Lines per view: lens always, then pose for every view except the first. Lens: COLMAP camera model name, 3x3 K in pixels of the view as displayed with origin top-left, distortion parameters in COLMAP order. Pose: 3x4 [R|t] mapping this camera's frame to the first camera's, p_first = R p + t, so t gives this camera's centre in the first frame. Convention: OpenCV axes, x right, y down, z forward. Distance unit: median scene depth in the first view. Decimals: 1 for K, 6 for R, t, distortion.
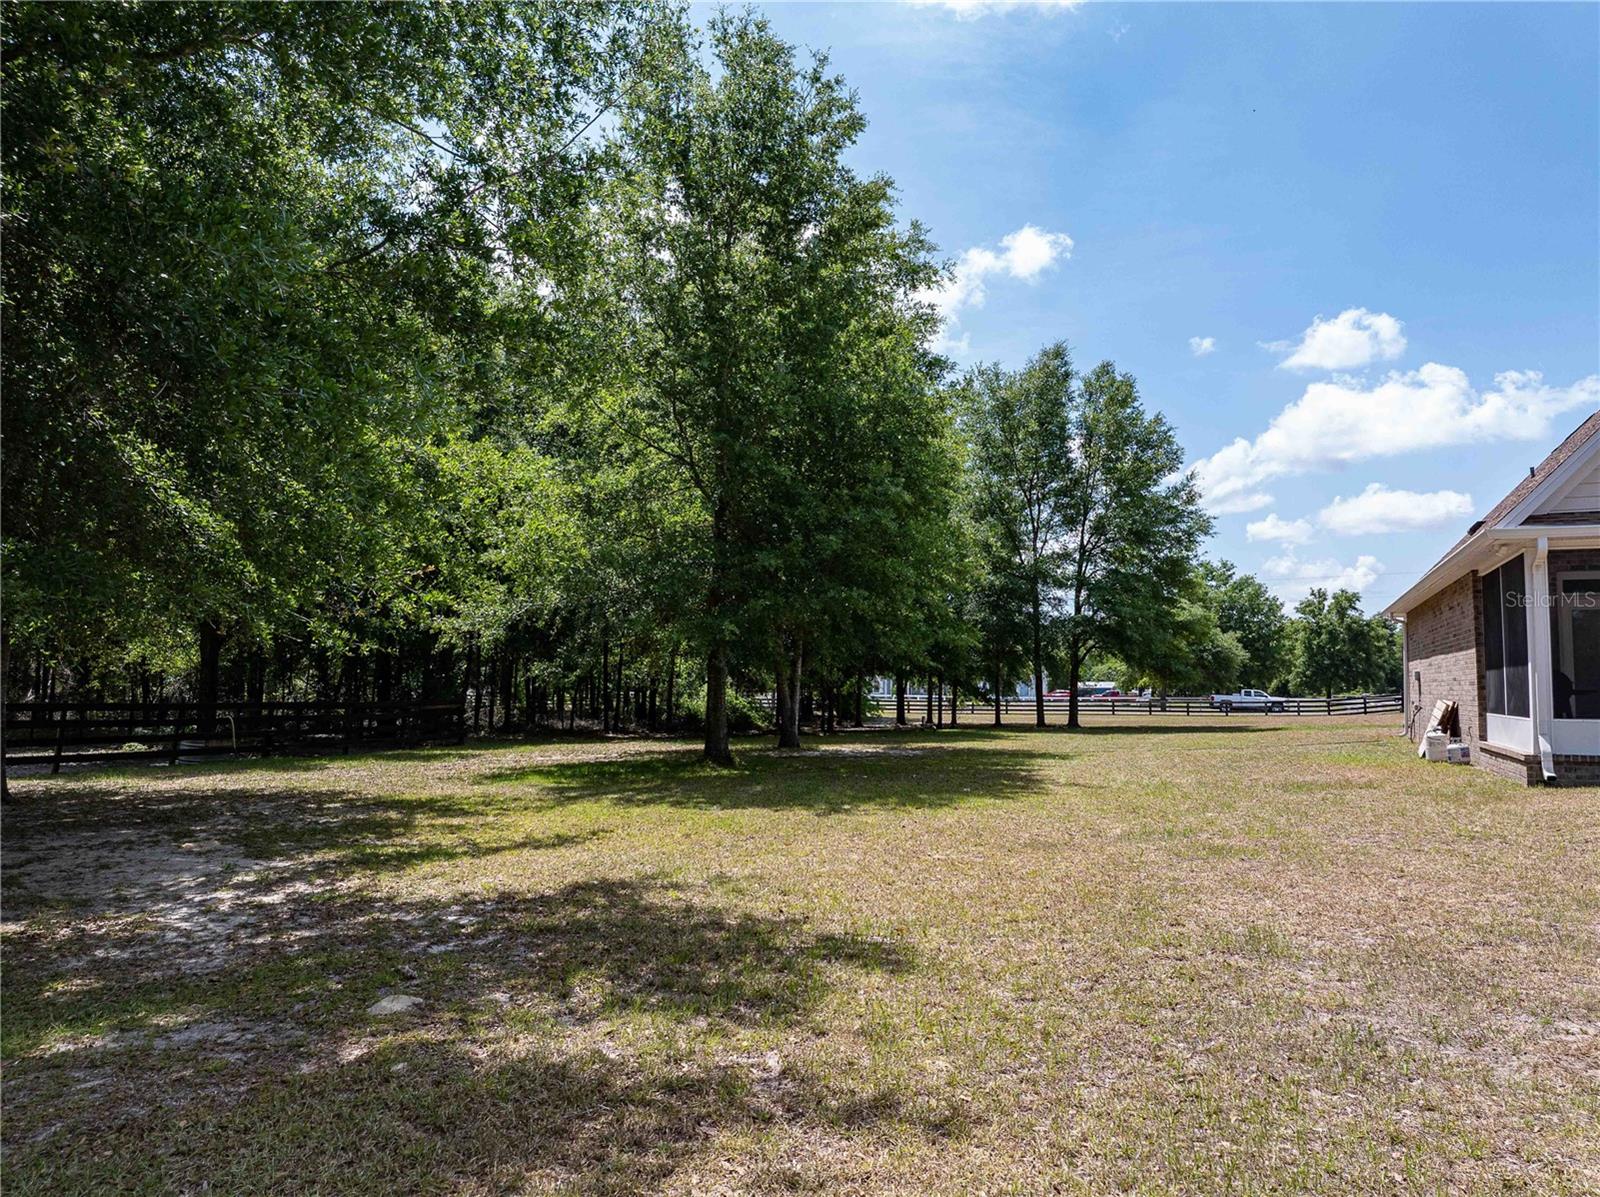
lens RADIAL K [[1122.2, 0, 798.4], [0, 1122.2, 594.7], [0, 0, 1]] dist [-0.023209, -0.004012]
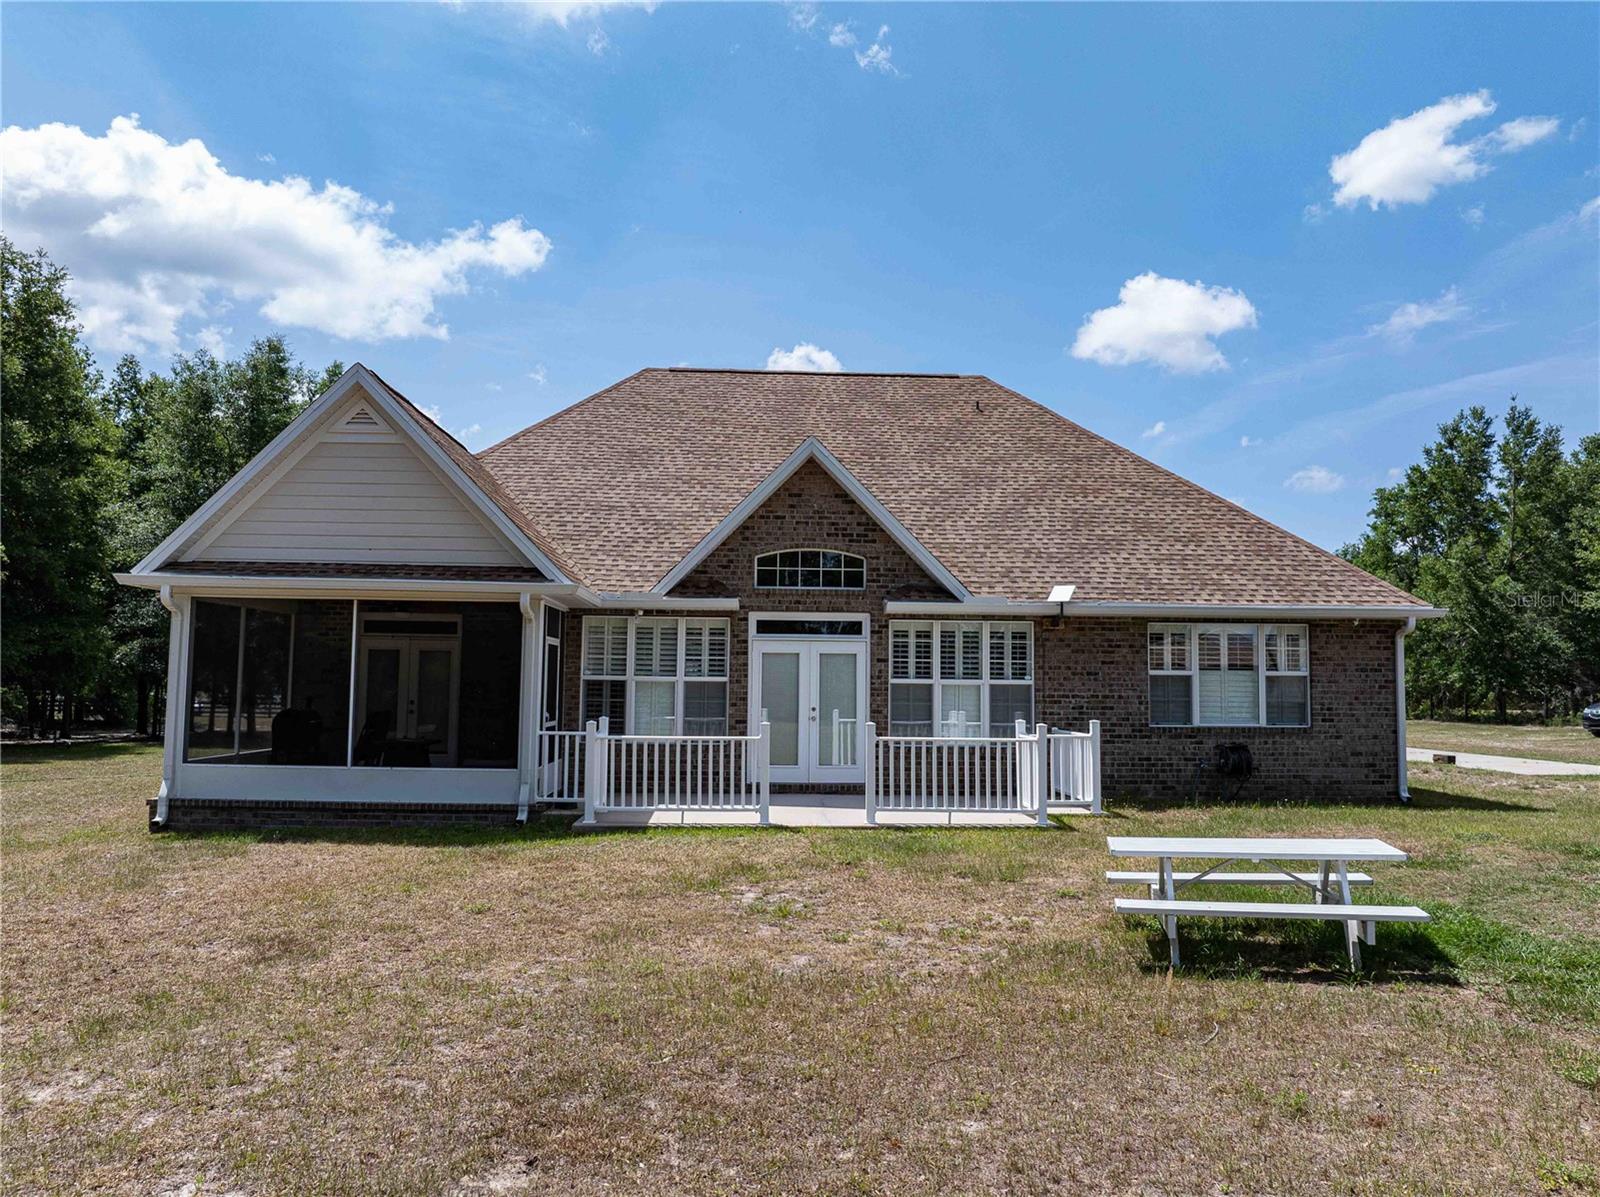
lens RADIAL K [[1120.0, 0, 801.6], [0, 1120.0, 591.4], [0, 0, 1]] dist [-0.030001, -0.000118]
pose [[0.902630, 0.037828, 0.428753, 0.235844], [-0.038648, 0.999230, -0.006797, -0.018842], [-0.428679, -0.010435, 0.903396, -0.049672]]
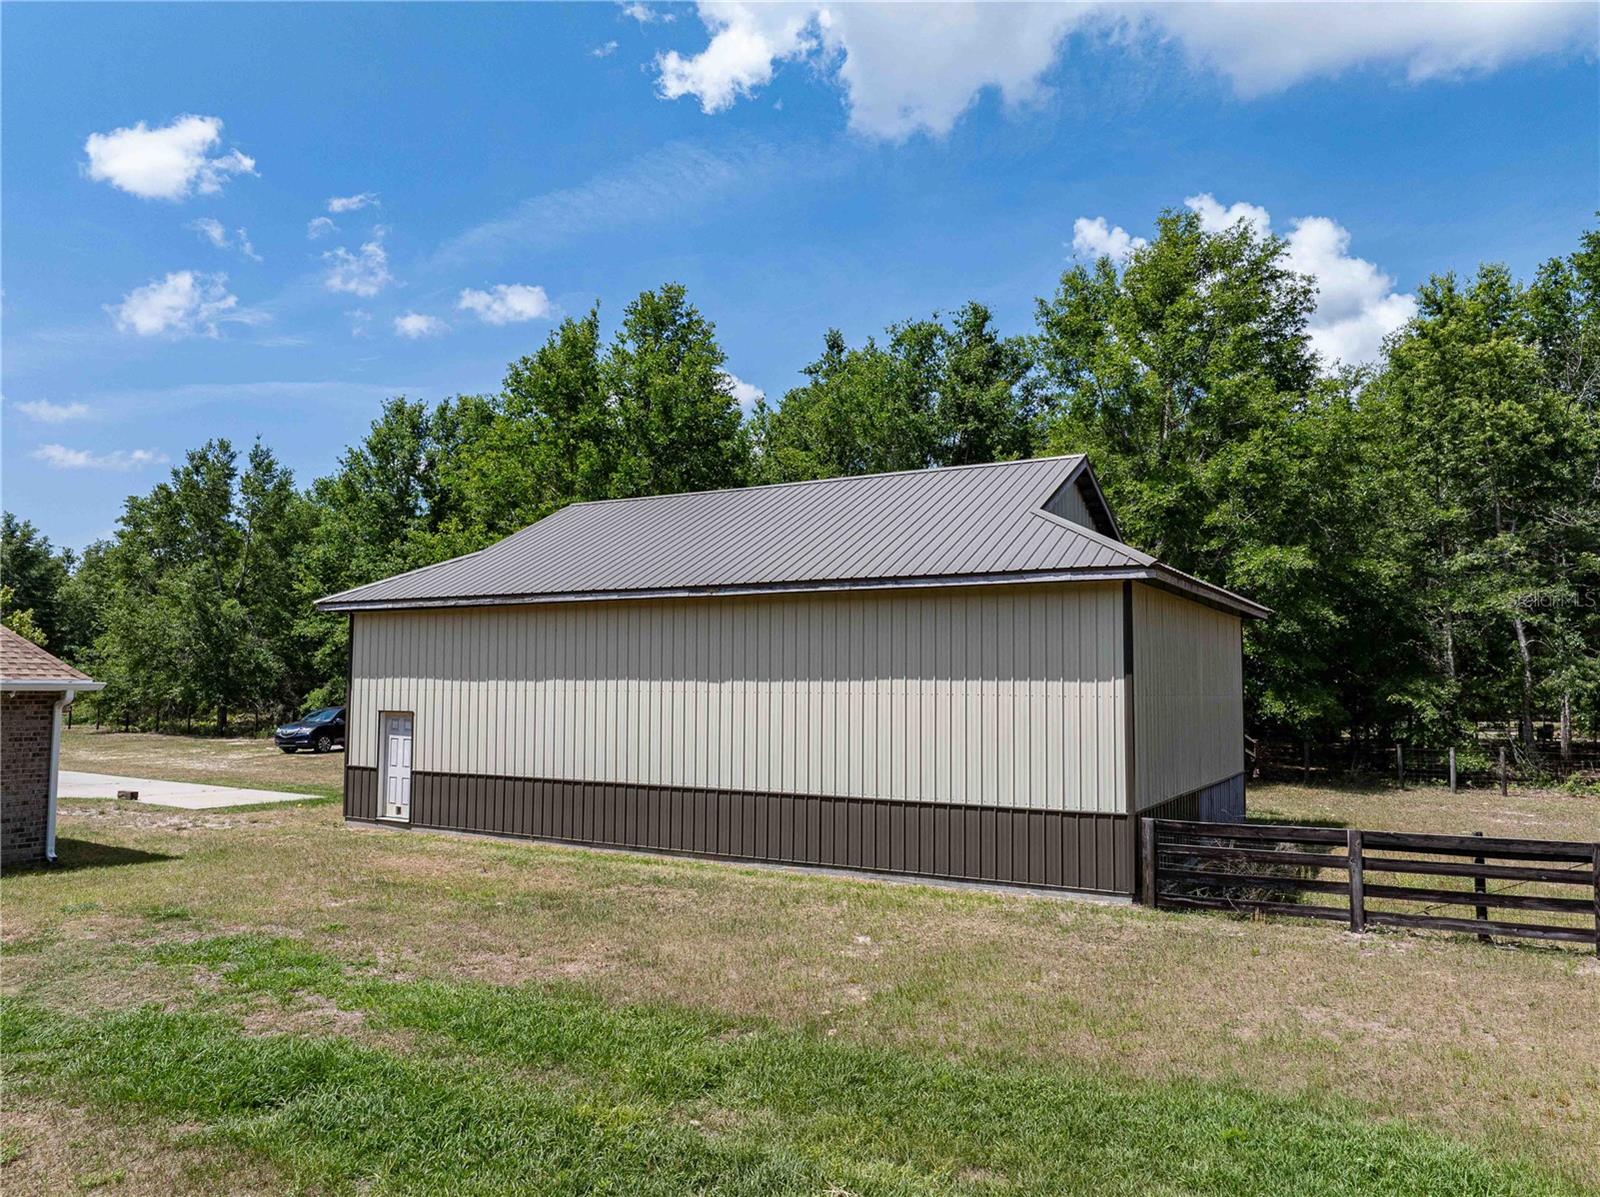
lens RADIAL K [[1123.8, 0, 796.2], [0, 1123.8, 596.8], [0, 0, 1]] dist [-0.036213, -0.000906]
pose [[0.114264, 0.072421, 0.990807, 0.210807], [-0.089067, 0.994070, -0.062388, -0.053002], [-0.989450, -0.081119, 0.120037, -0.107496]]
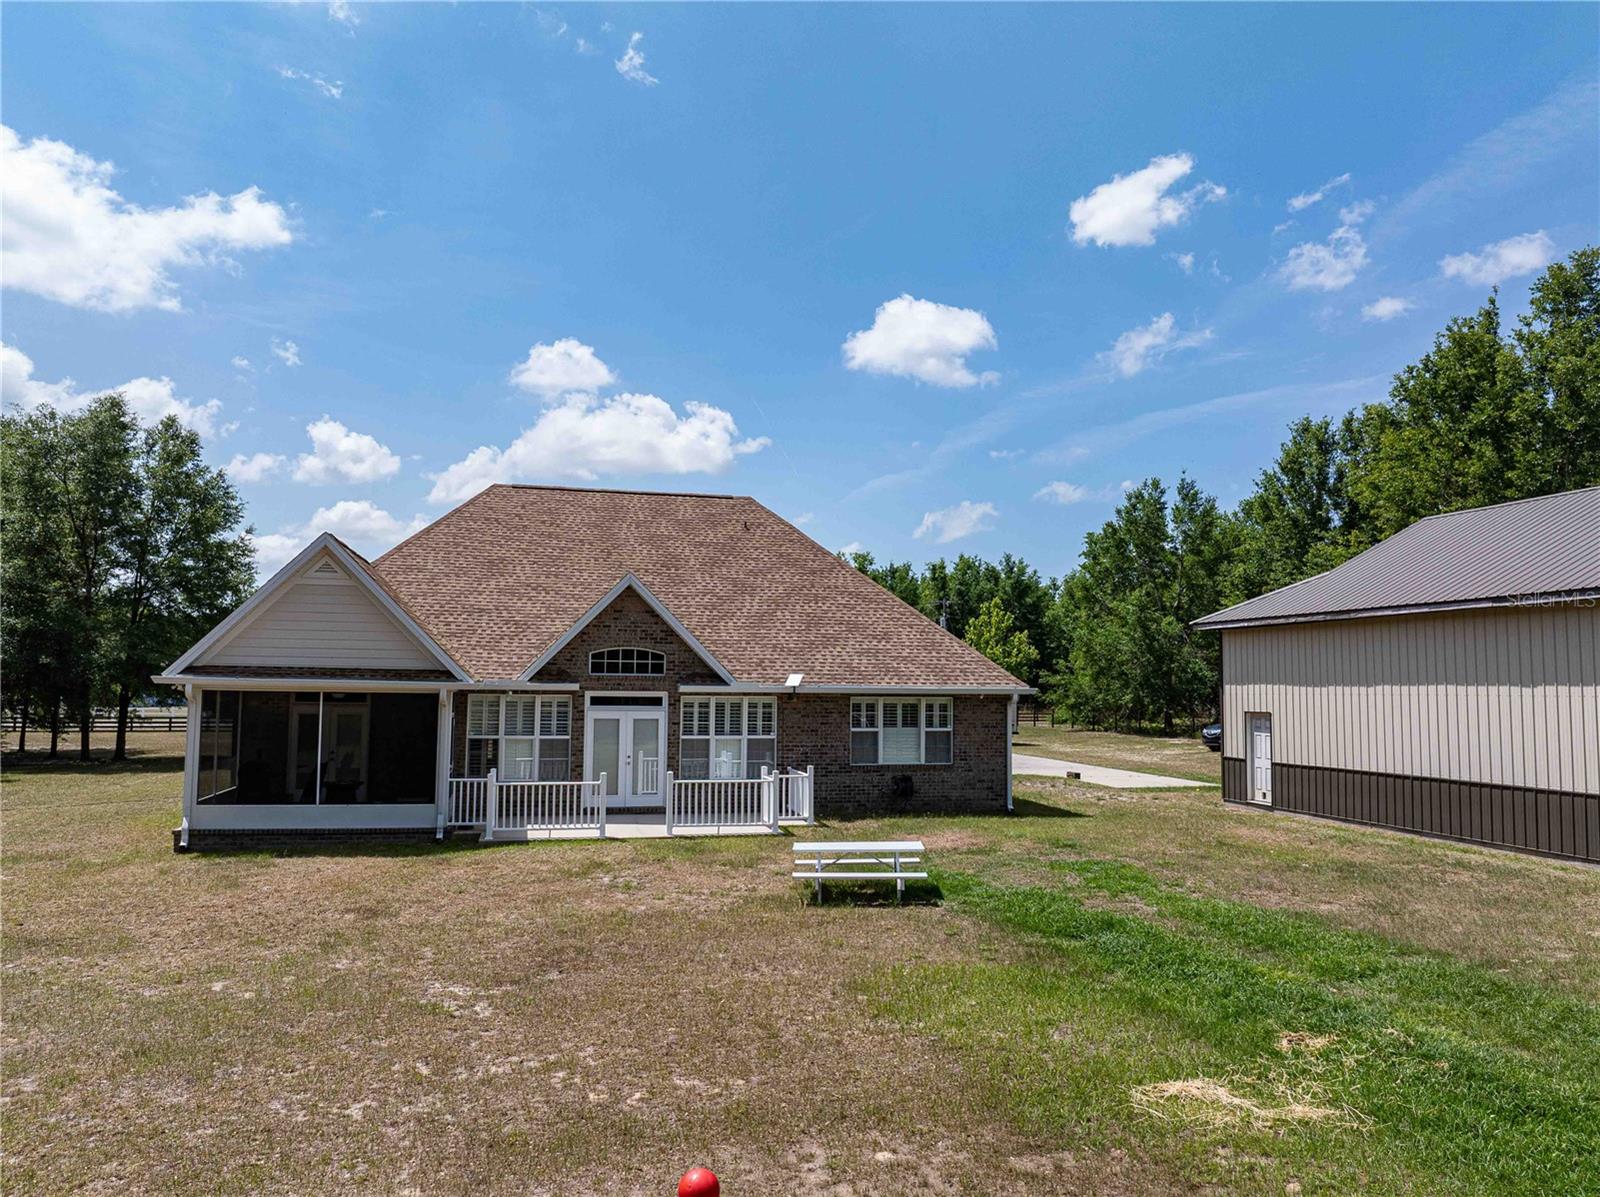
lens RADIAL K [[1122.2, 0, 798.4], [0, 1122.2, 594.7], [0, 0, 1]] dist [-0.023209, -0.004012]
pose [[0.802906, 0.048103, 0.594161, 0.135353], [-0.052649, 0.998566, -0.009696, -0.061372], [-0.593775, -0.023497, 0.804288, -0.207664]]
